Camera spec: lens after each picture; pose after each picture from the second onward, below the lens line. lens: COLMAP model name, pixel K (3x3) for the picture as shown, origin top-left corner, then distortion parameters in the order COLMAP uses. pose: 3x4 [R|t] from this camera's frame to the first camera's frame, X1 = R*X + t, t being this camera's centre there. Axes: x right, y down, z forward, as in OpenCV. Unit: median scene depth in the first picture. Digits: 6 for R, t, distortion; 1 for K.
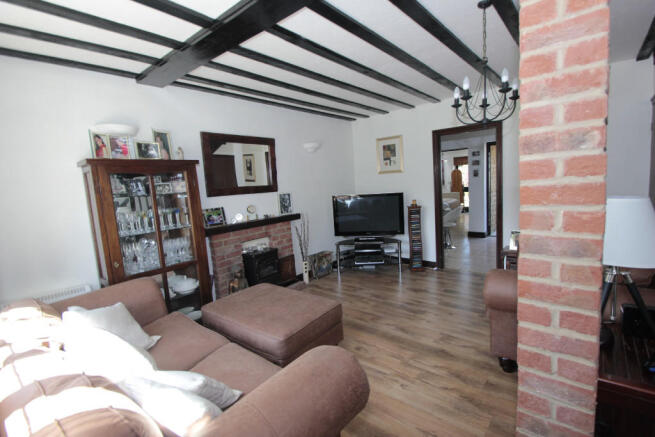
lens RADIAL K [[305.7, 0, 332.0], [0, 305.7, 220.1], [0, 0, 1]] dist [-0.004890, -0.000200]
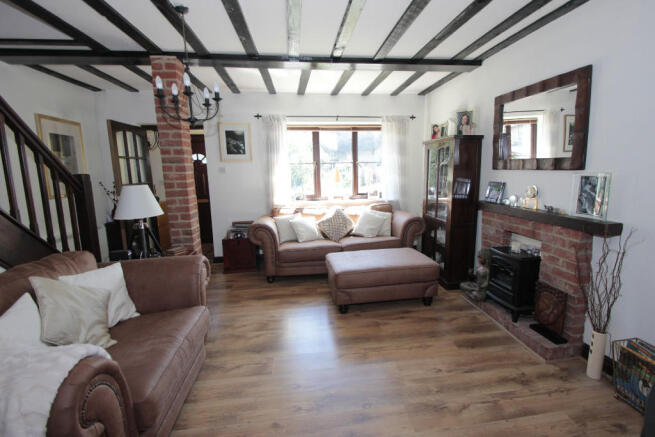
lens RADIAL K [[305.7, 0, 331.3], [0, 305.7, 214.2], [0, 0, 1]] dist [-0.004890, -0.000200]
pose [[-0.682935, 0.174767, -0.709264, 0.569138], [-0.035931, 0.961746, 0.271578, -0.167004], [0.729594, 0.210955, -0.650531, 1.195644]]
